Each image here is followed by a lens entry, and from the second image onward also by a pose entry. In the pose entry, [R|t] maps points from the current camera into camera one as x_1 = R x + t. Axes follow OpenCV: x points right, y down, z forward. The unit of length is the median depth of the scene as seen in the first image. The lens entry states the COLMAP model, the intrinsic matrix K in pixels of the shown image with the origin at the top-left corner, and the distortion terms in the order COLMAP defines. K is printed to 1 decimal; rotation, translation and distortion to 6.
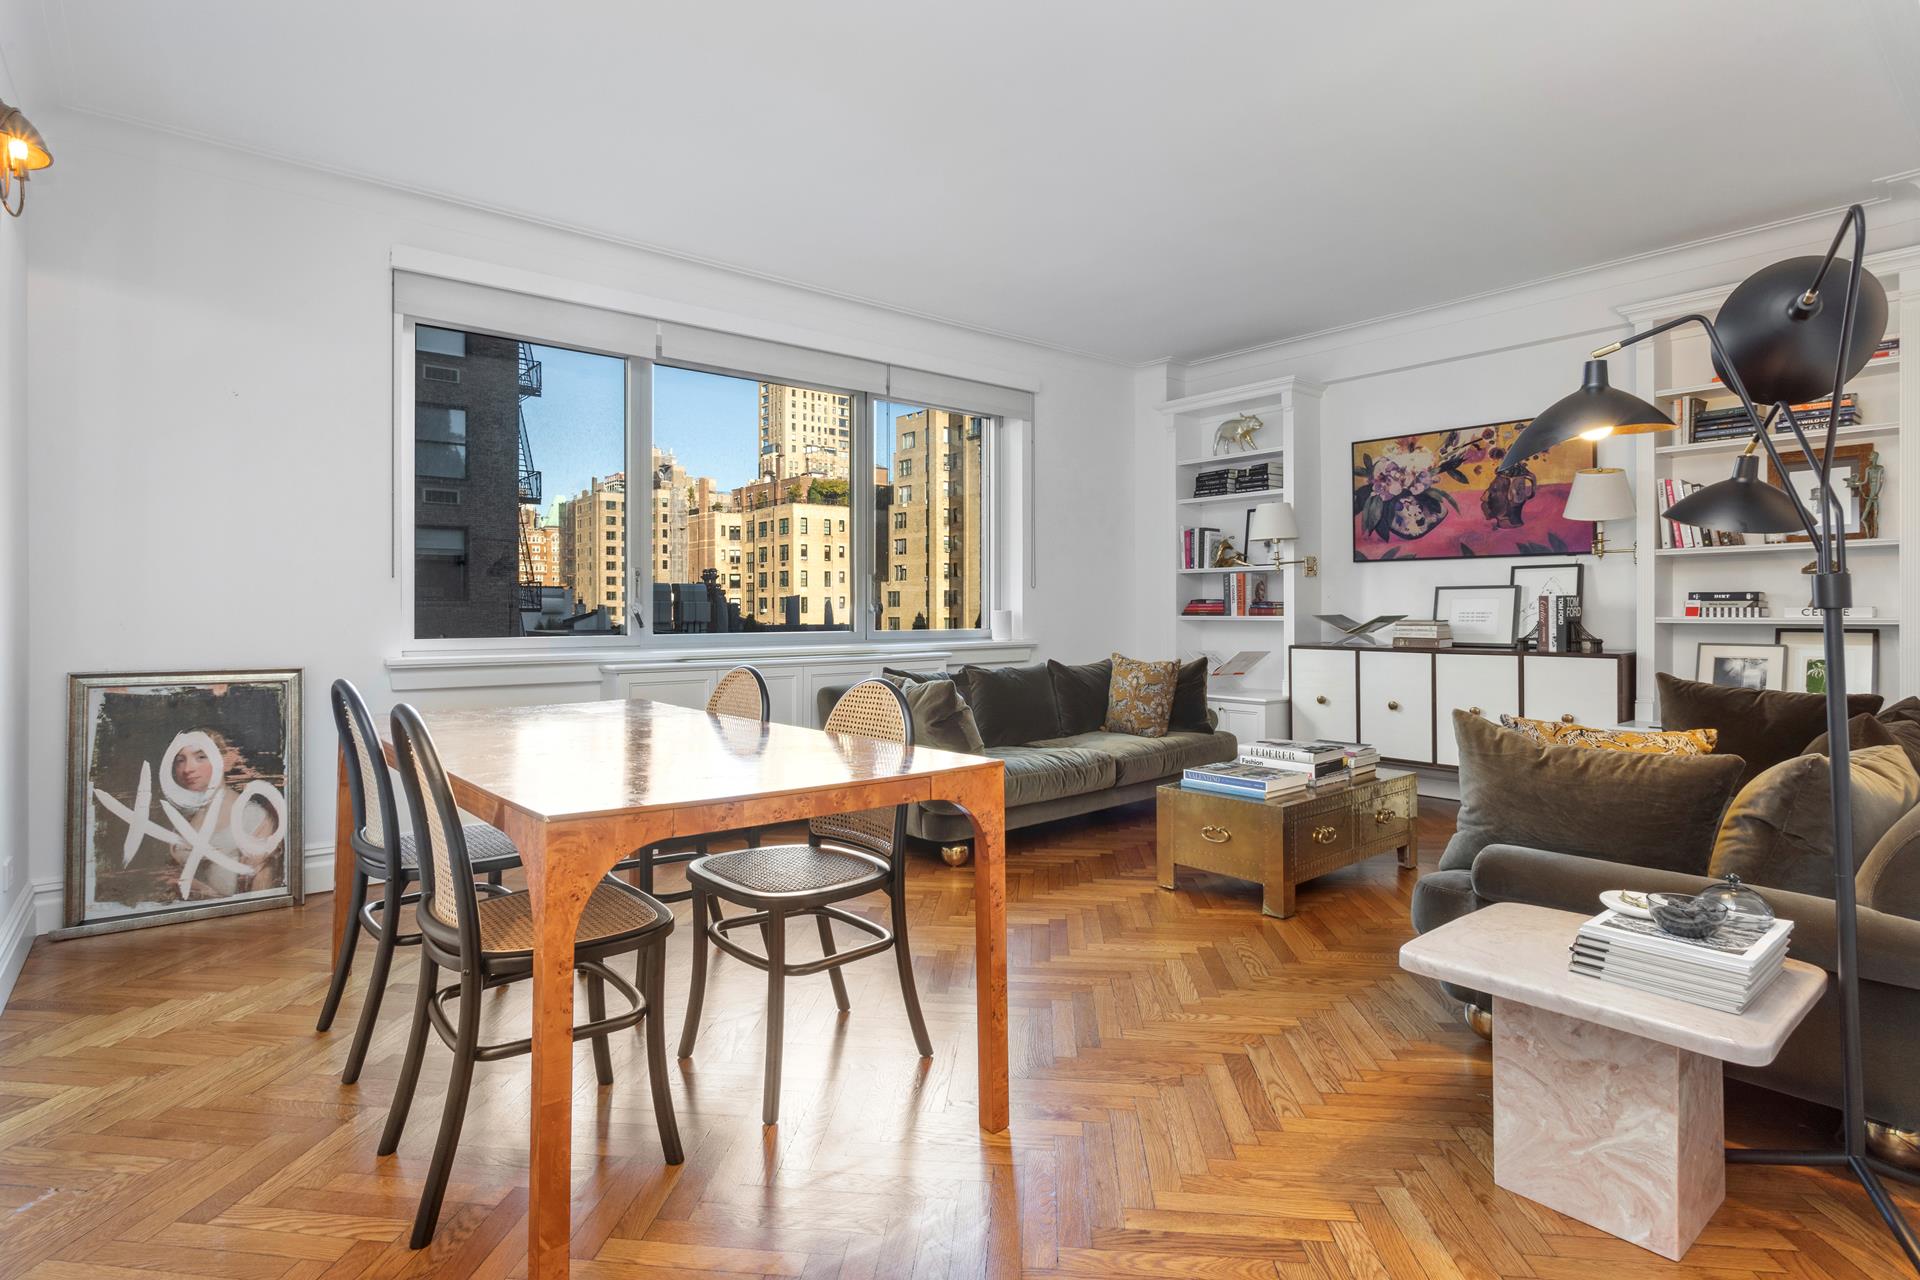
lens RADIAL K [[985.1, 0, 932.6], [0, 985.1, 605.6], [0, 0, 1]] dist [-0.015862, 0.000196]
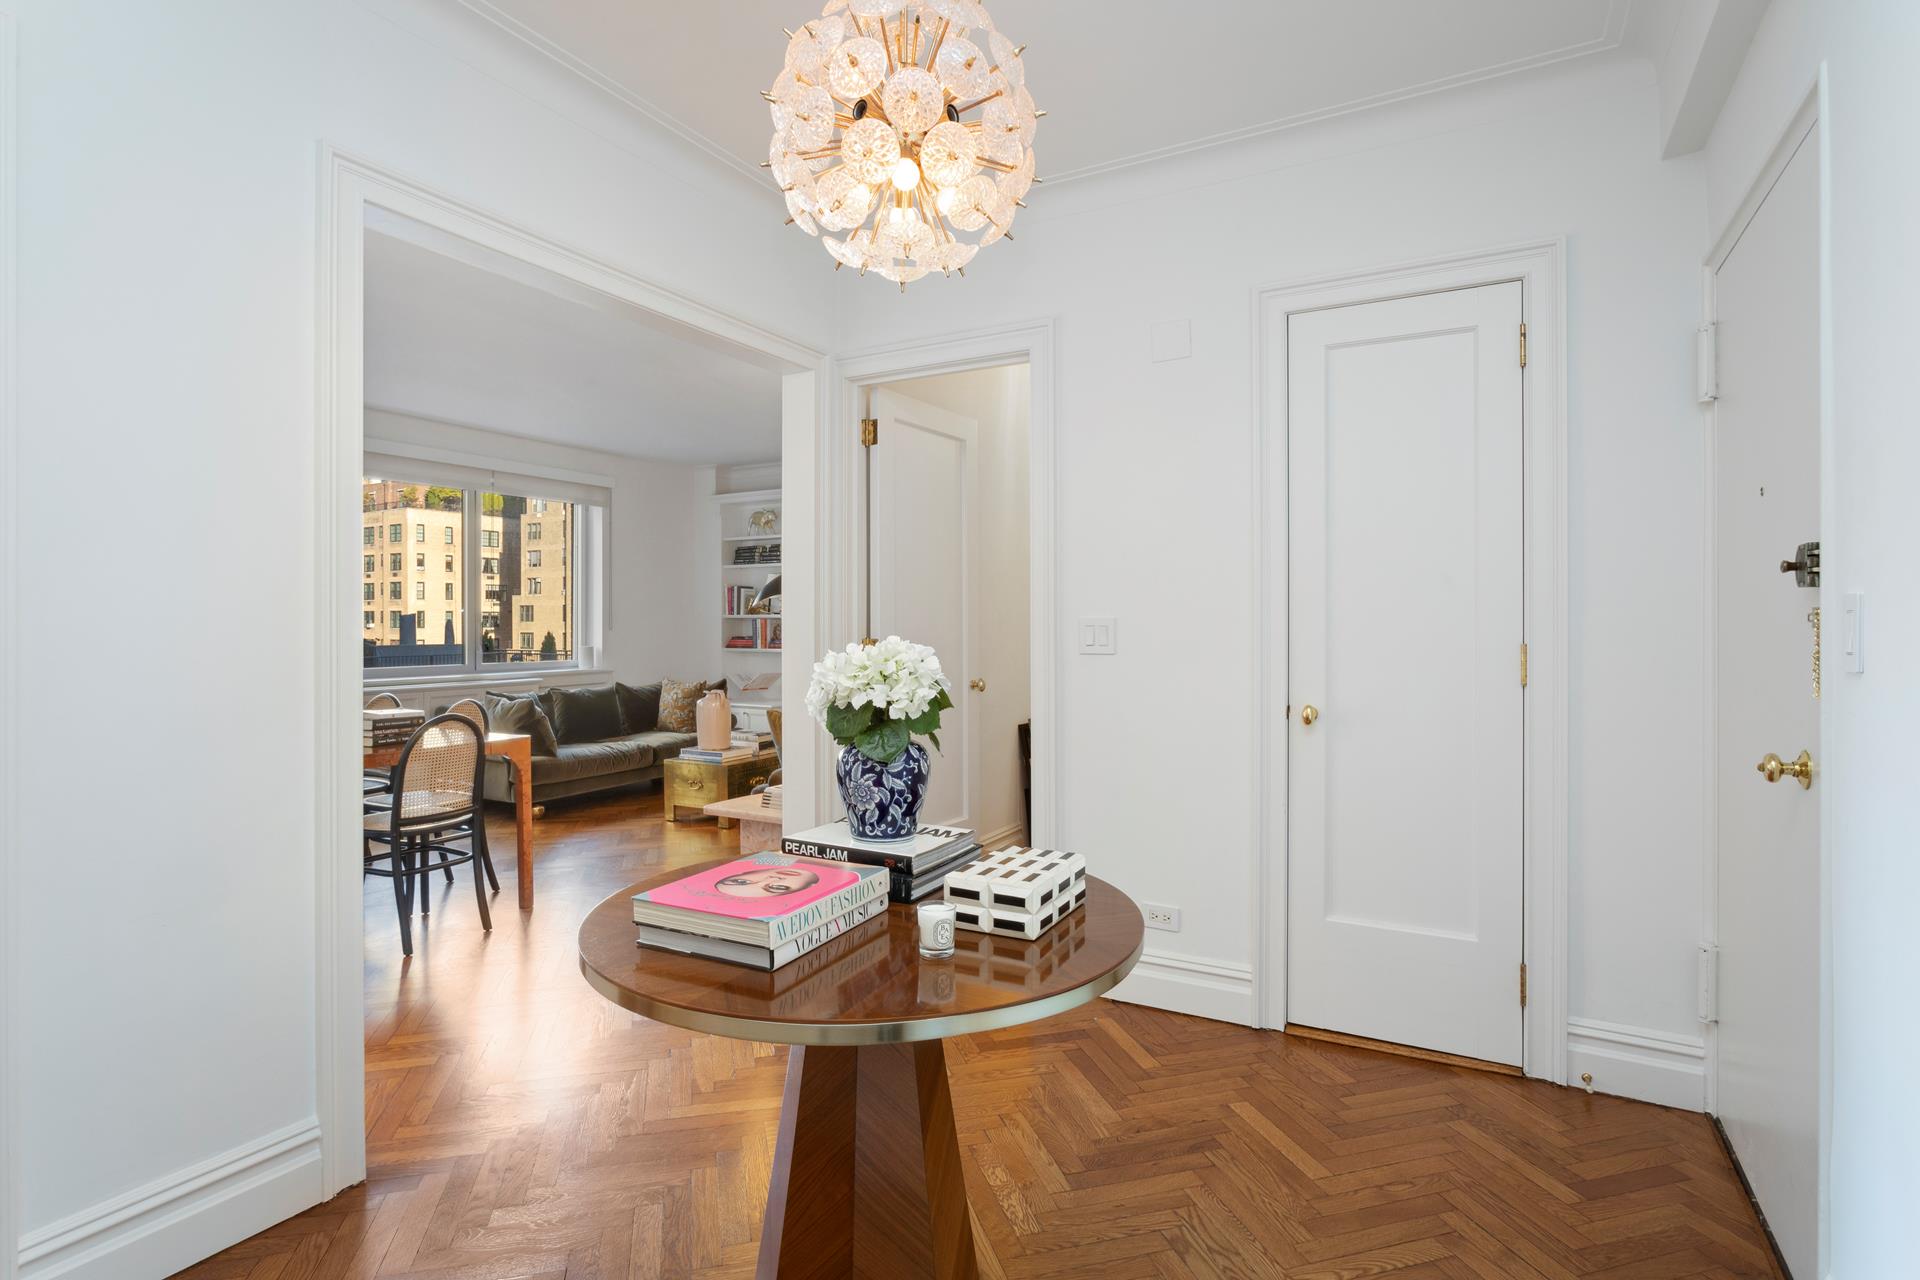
lens RADIAL K [[1004.3, 0, 953.8], [0, 1004.3, 629.5], [0, 0, 1]] dist [-0.015899, 0.001073]
pose [[0.935738, -0.001334, 0.352694, 0.060203], [-0.002705, 0.999936, 0.010958, -0.036981], [-0.352686, -0.011208, 0.935675, -0.501407]]
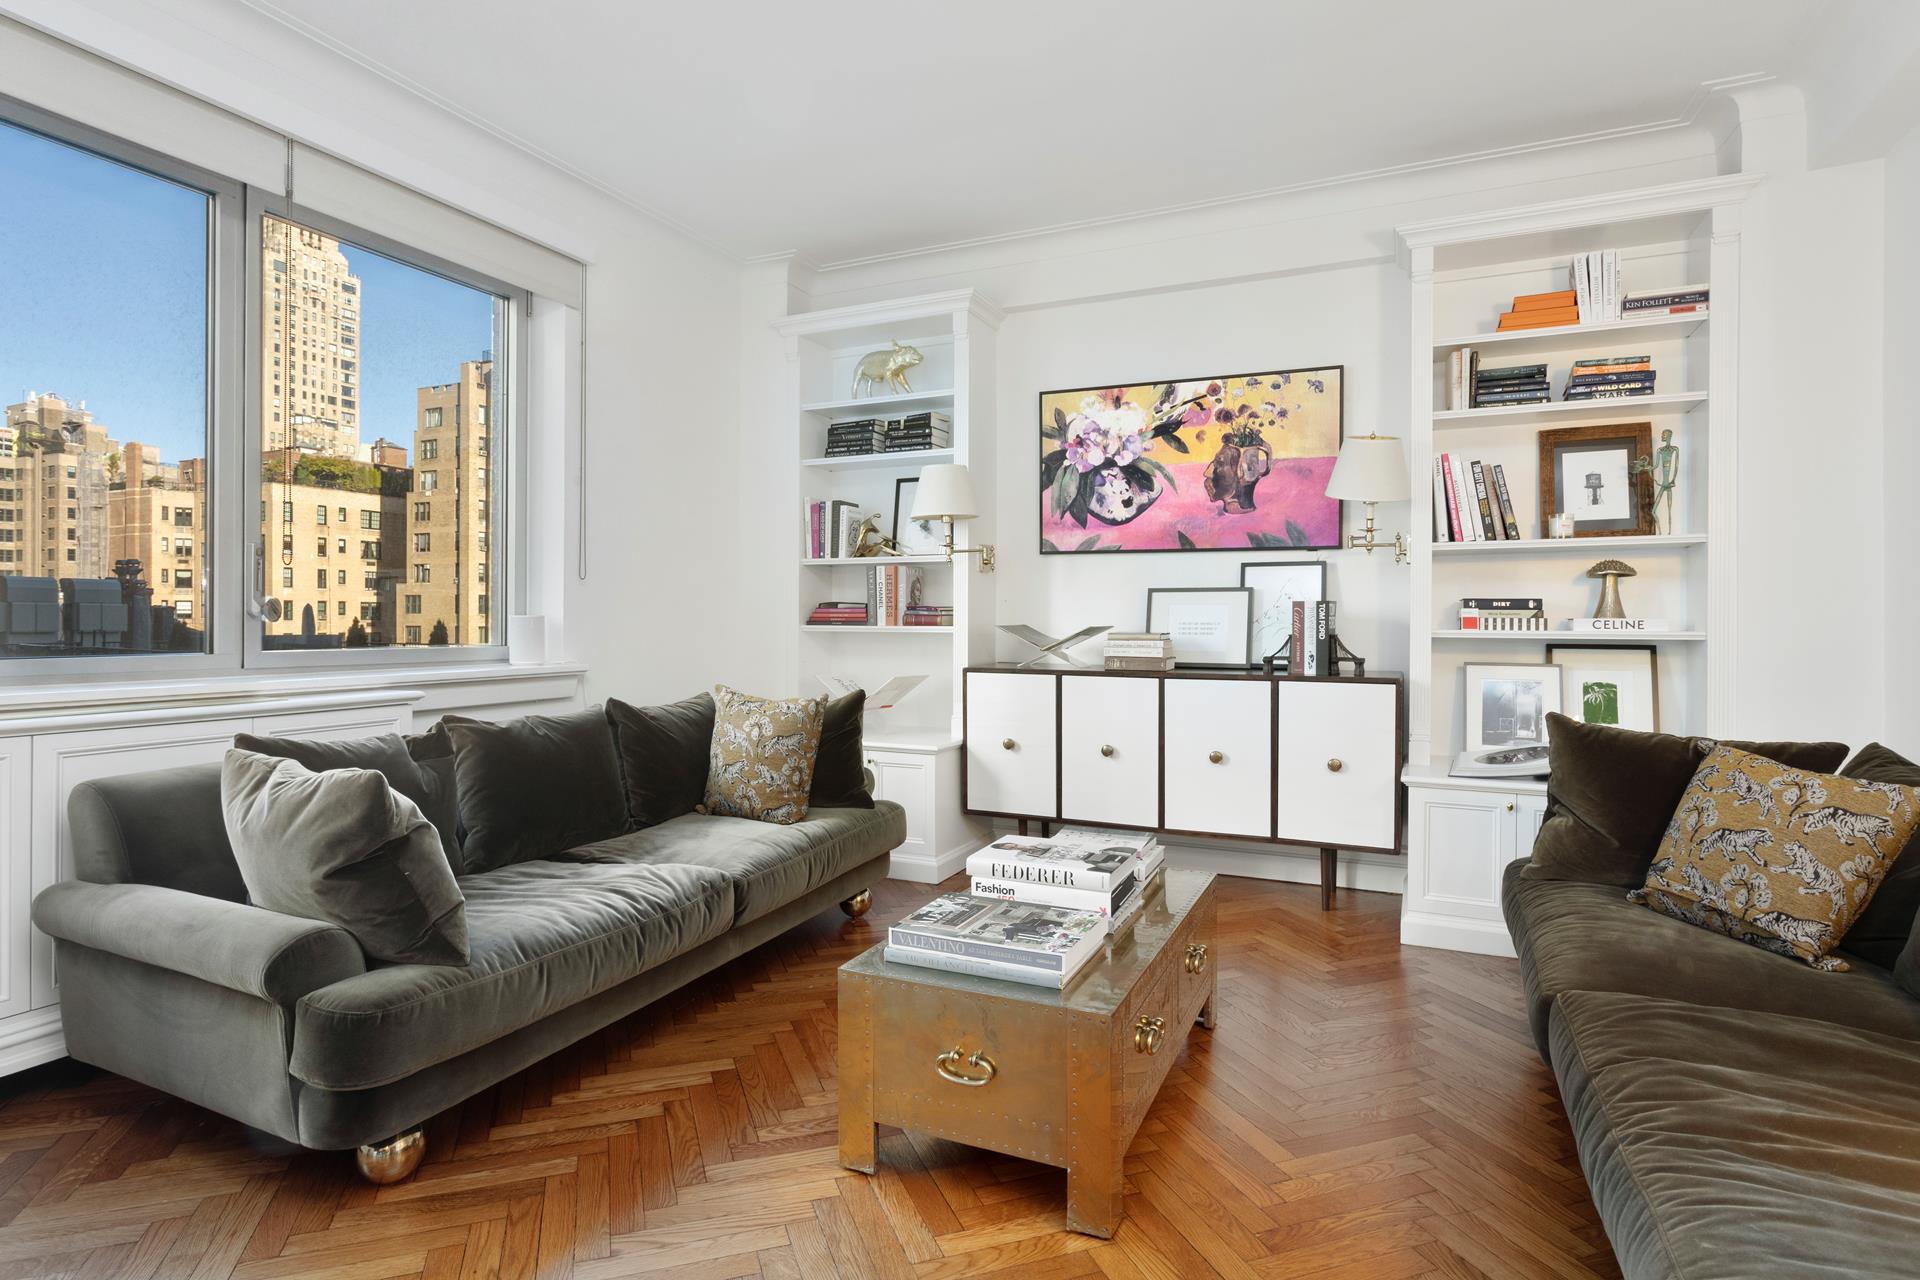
lens RADIAL K [[1004.3, 0, 953.8], [0, 1004.3, 629.5], [0, 0, 1]] dist [-0.015899, 0.001073]
pose [[0.899636, 0.002555, 0.436634, 0.039377], [-0.008703, 0.999889, 0.012082, 0.004030], [-0.436555, -0.014669, 0.899558, 0.347917]]
